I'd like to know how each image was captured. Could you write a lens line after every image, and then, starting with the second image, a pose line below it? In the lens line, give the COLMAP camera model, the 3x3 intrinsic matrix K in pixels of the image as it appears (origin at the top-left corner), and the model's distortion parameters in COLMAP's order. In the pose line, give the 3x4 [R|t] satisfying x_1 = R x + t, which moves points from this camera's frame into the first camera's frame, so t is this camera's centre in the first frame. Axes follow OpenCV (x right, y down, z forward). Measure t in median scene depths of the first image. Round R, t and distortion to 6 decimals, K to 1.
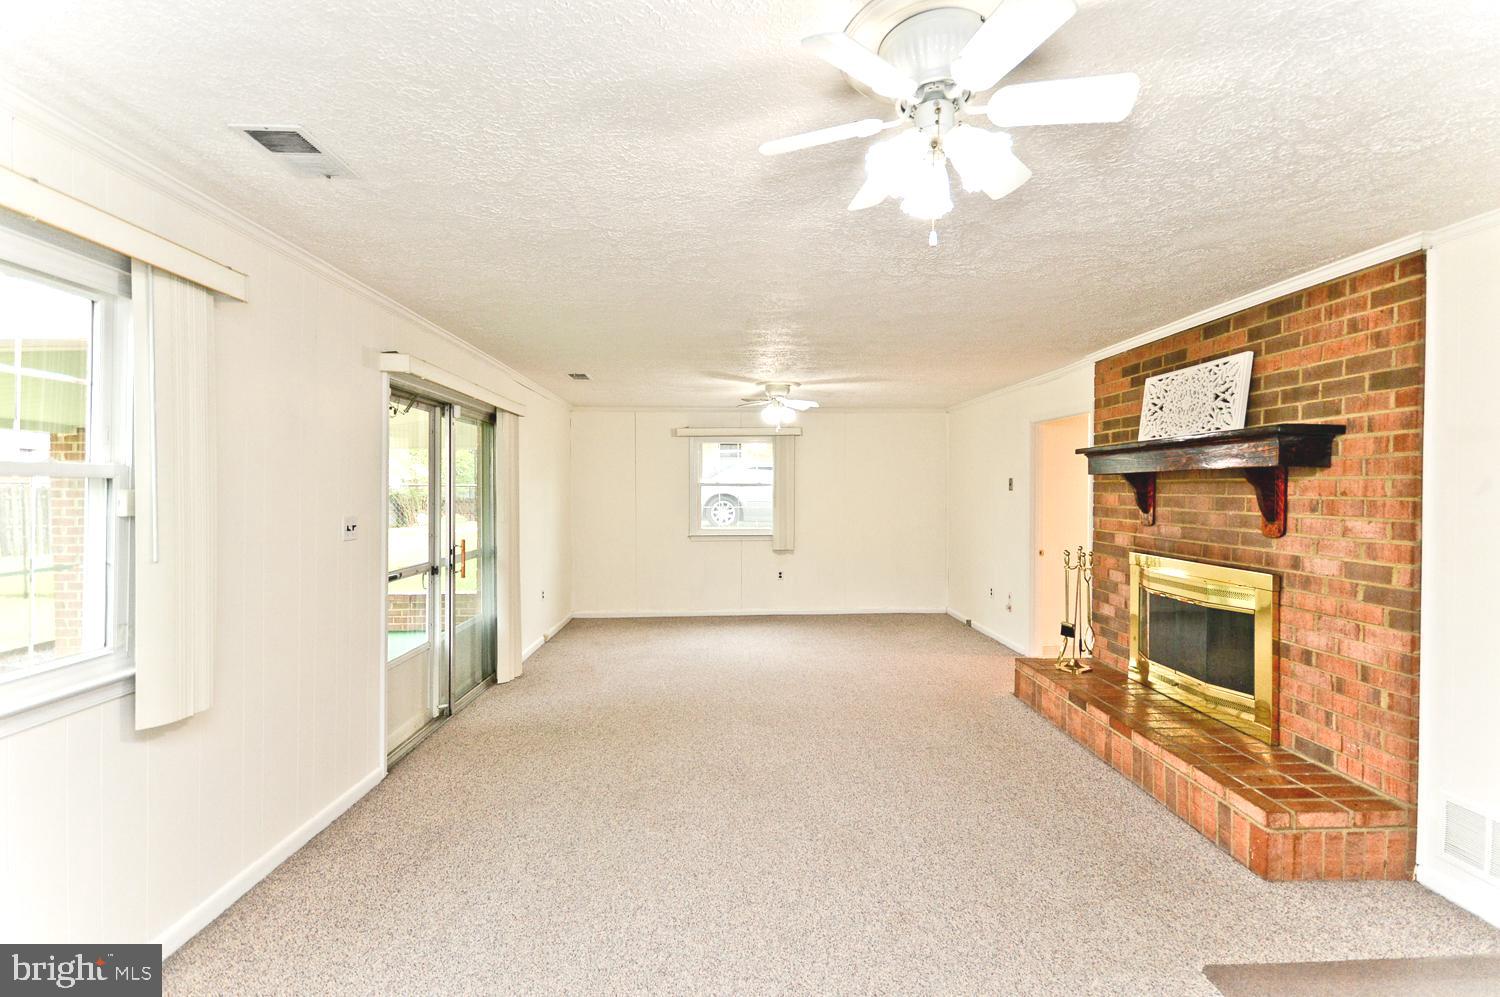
lens RADIAL K [[659.4, 0, 752.7], [0, 659.4, 492.6], [0, 0, 1]] dist [0.010970, 0.000080]
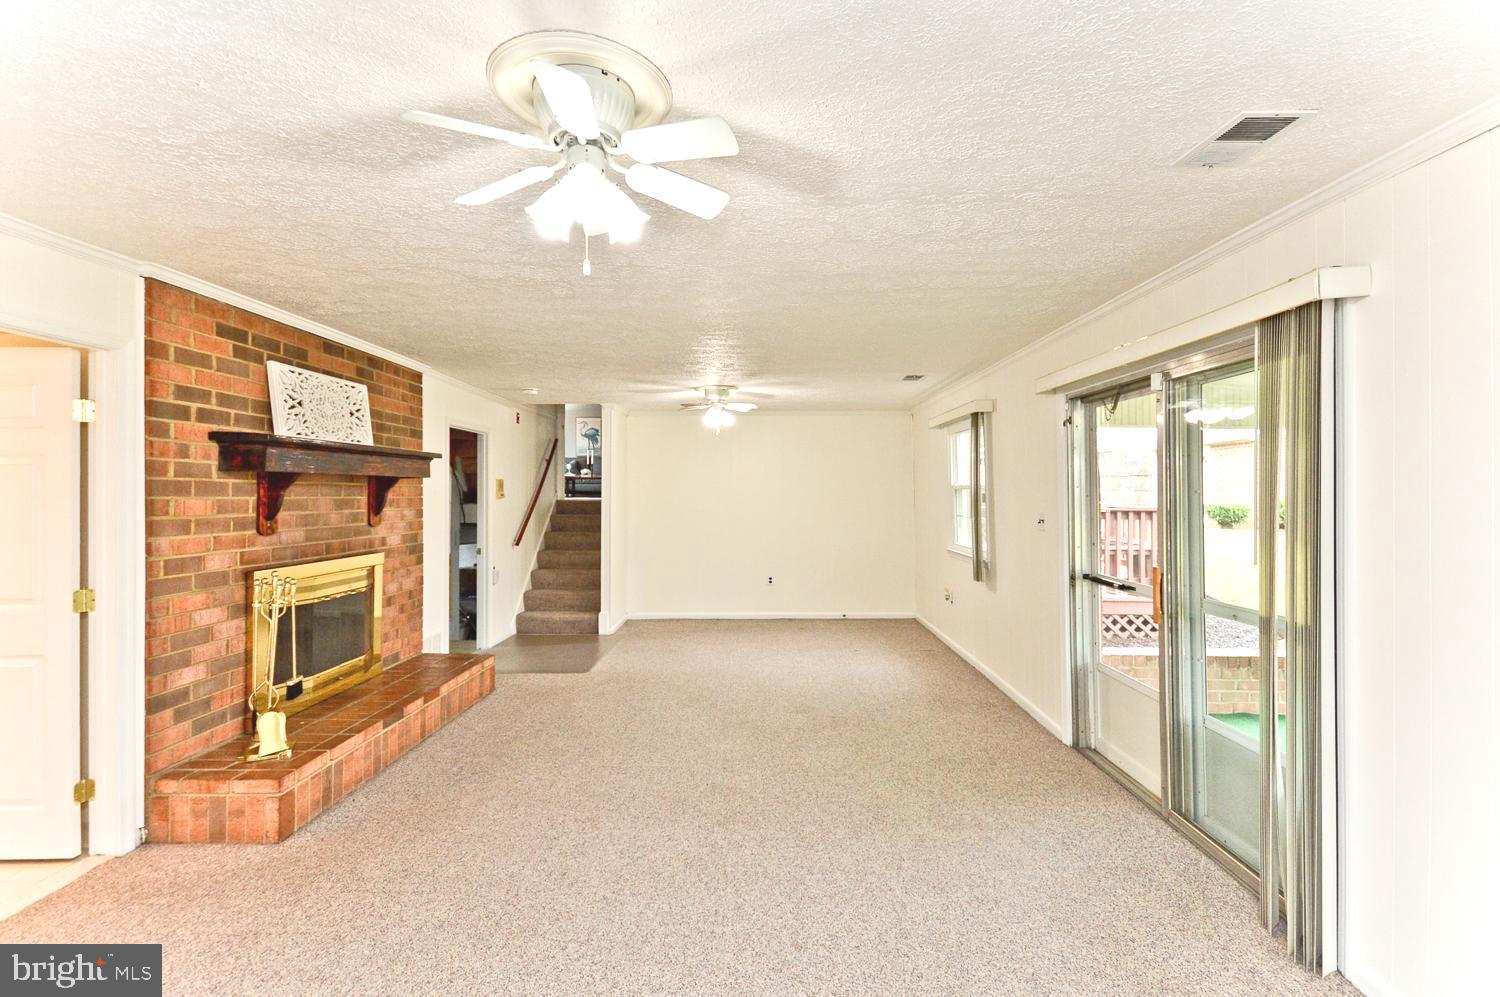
lens RADIAL K [[659.4, 0, 752.7], [0, 659.4, 492.6], [0, 0, 1]] dist [0.010970, 0.000080]
pose [[-0.998646, -0.001869, 0.051978, -0.068009], [-0.001607, 0.999986, 0.005076, -0.010261], [-0.051987, 0.004986, -0.998635, 2.008722]]
